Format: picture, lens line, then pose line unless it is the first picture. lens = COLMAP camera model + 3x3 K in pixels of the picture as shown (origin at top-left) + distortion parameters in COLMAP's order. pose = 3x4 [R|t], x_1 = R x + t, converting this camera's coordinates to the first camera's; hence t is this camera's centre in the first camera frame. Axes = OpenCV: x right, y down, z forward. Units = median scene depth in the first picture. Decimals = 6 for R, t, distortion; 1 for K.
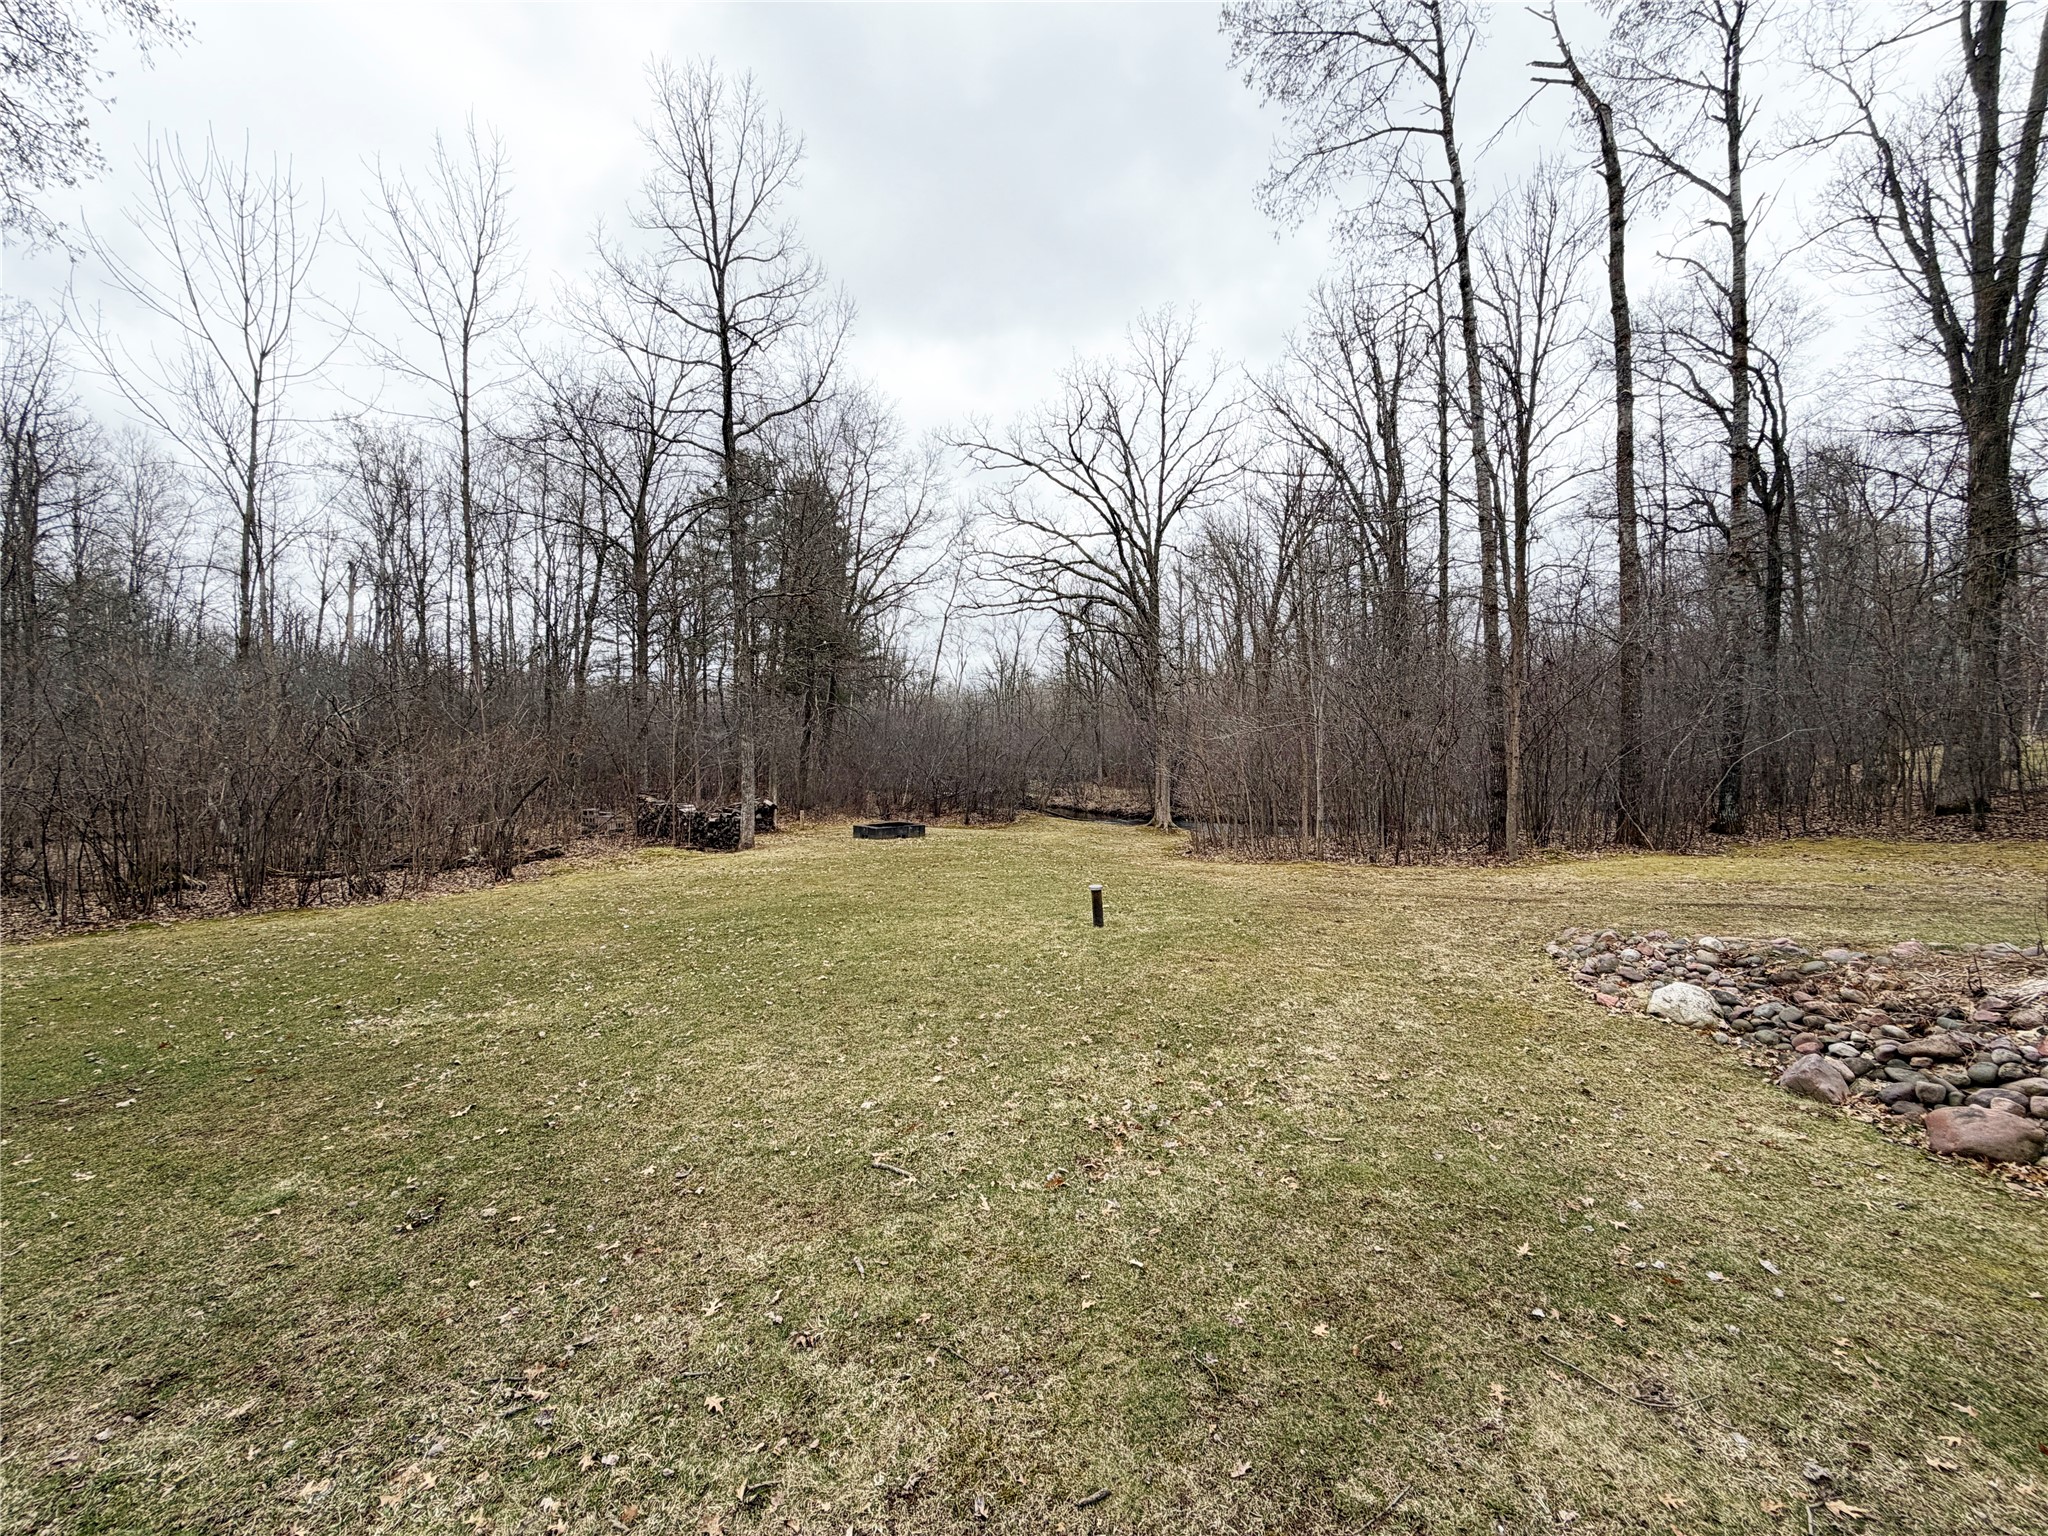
lens RADIAL K [[824.5, 0, 1022.0], [0, 824.5, 772.3], [0, 0, 1]] dist [-0.001850, 0.000265]
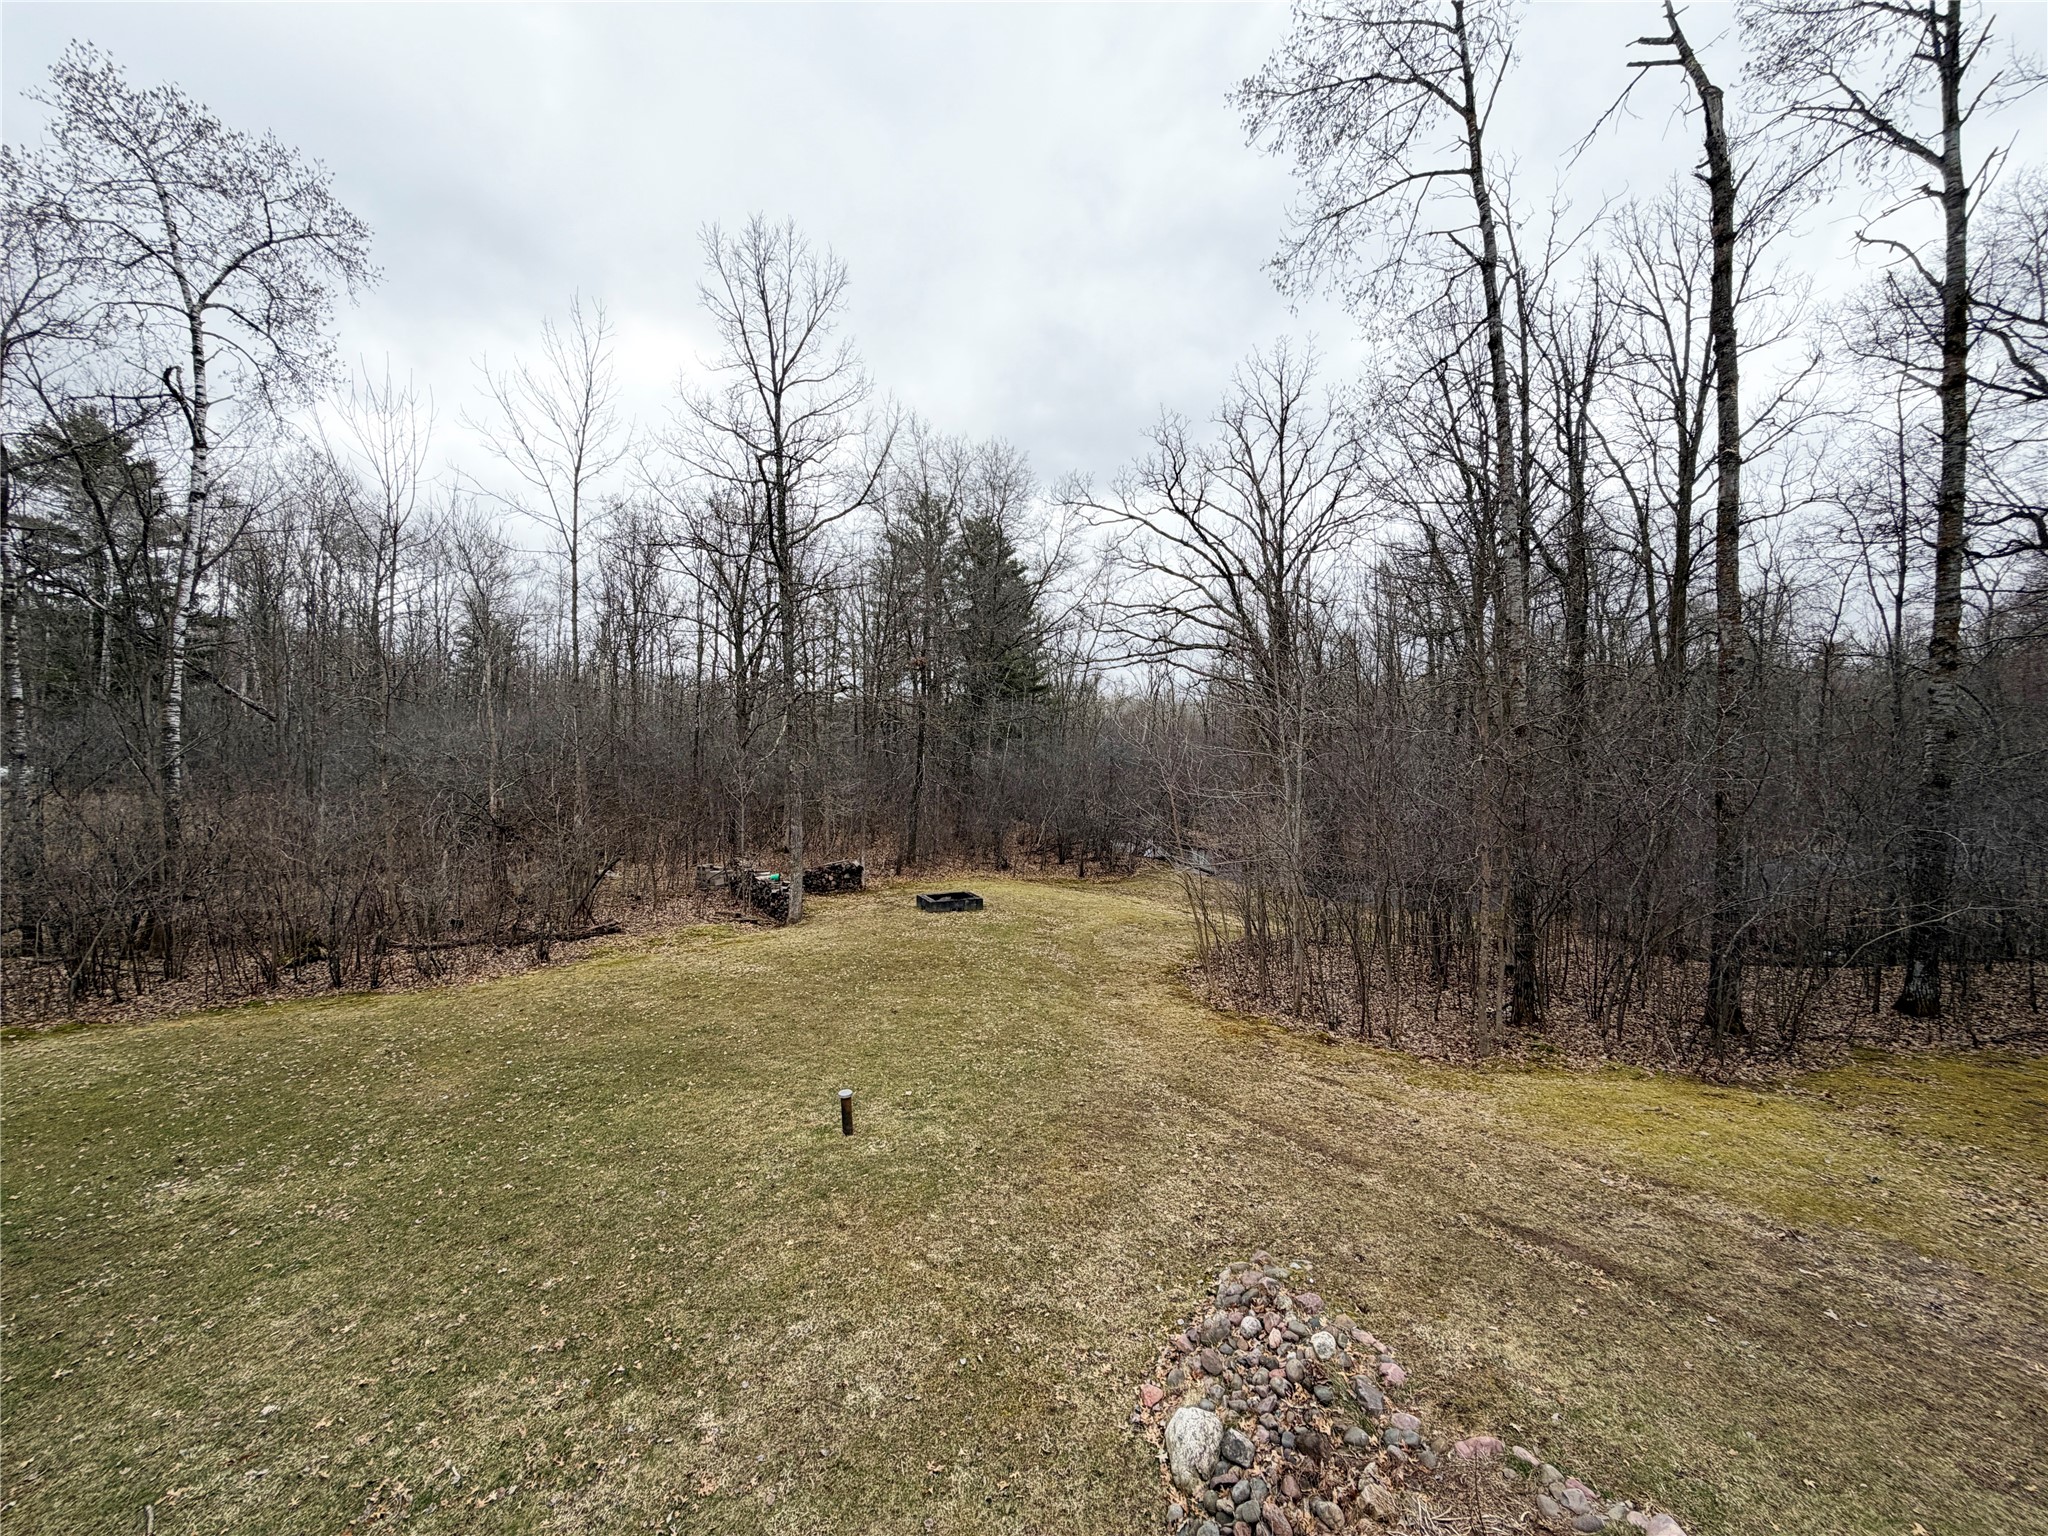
lens RADIAL K [[837.3, 0, 1023.1], [0, 837.3, 743.4], [0, 0, 1]] dist [0.026437, 0.000037]
pose [[0.957334, 0.014327, -0.288627, 0.306228], [-0.022673, 0.999415, -0.025594, -0.138882], [0.288091, 0.031046, 0.957100, 0.033560]]
